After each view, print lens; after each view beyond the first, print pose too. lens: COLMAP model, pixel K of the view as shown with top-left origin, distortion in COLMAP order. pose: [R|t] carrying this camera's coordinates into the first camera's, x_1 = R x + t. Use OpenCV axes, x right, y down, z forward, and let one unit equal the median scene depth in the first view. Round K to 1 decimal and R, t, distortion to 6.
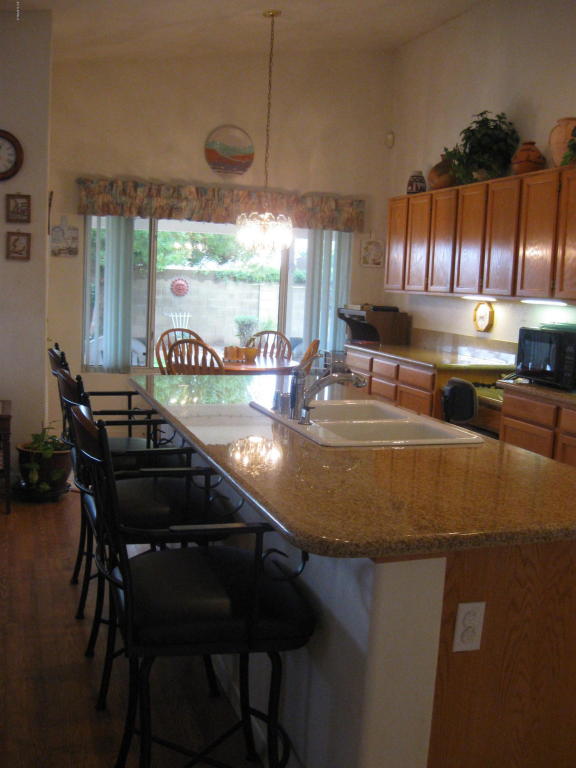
lens RADIAL K [[776.7, 0, 282.8], [0, 776.7, 385.0], [0, 0, 1]] dist [-0.112082, 0.000000]
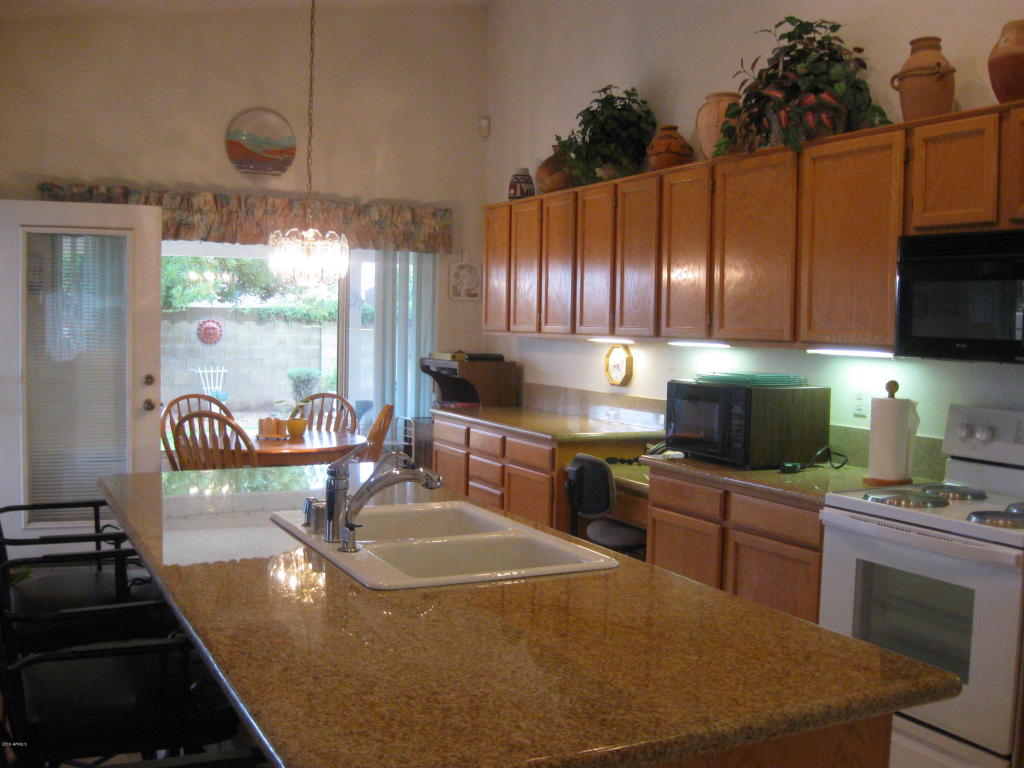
lens RADIAL K [[1035.7, 0, 511.7], [0, 1035.7, 376.5], [0, 0, 1]] dist [-0.112082, 0.000000]
pose [[0.988998, -0.031888, 0.144452, 0.019107], [0.042573, 0.996532, -0.071491, -0.012150], [-0.141671, 0.076854, 0.986926, 0.050841]]
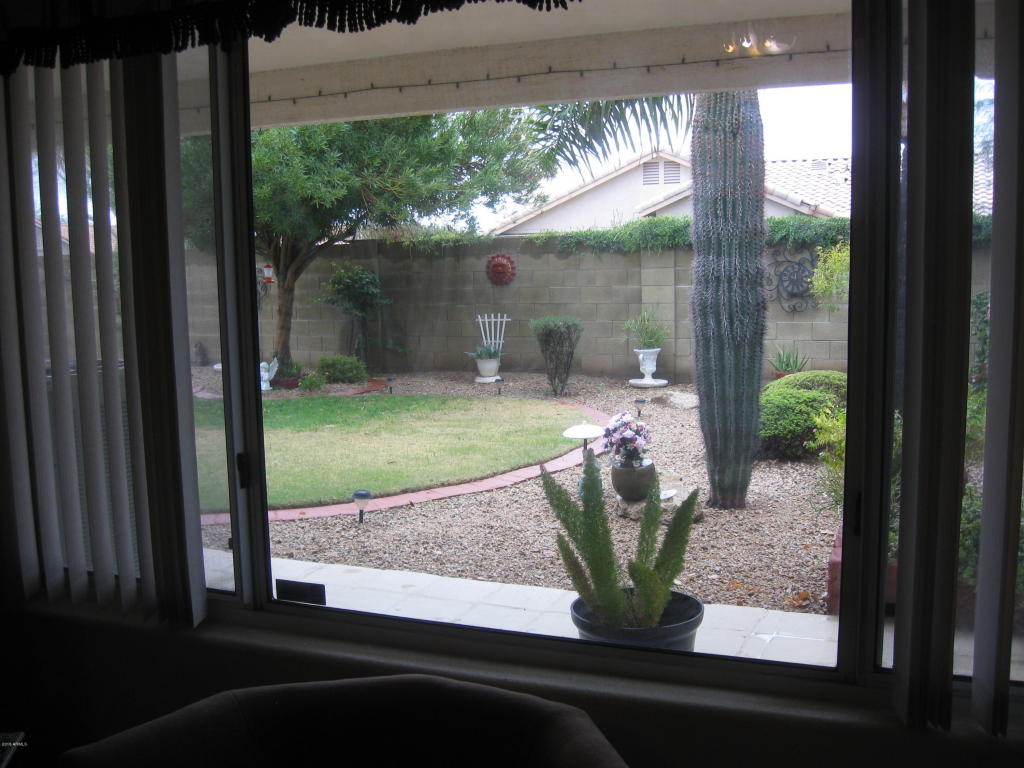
lens RADIAL K [[1035.7, 0, 512.3], [0, 1035.7, 388.4], [0, 0, 1]] dist [-0.112082, 0.000000]
pose [[0.803260, 0.010940, -0.595529, 0.998115], [-0.034787, 0.998986, -0.028570, -0.055406], [0.594612, 0.043666, 0.802826, 1.230601]]
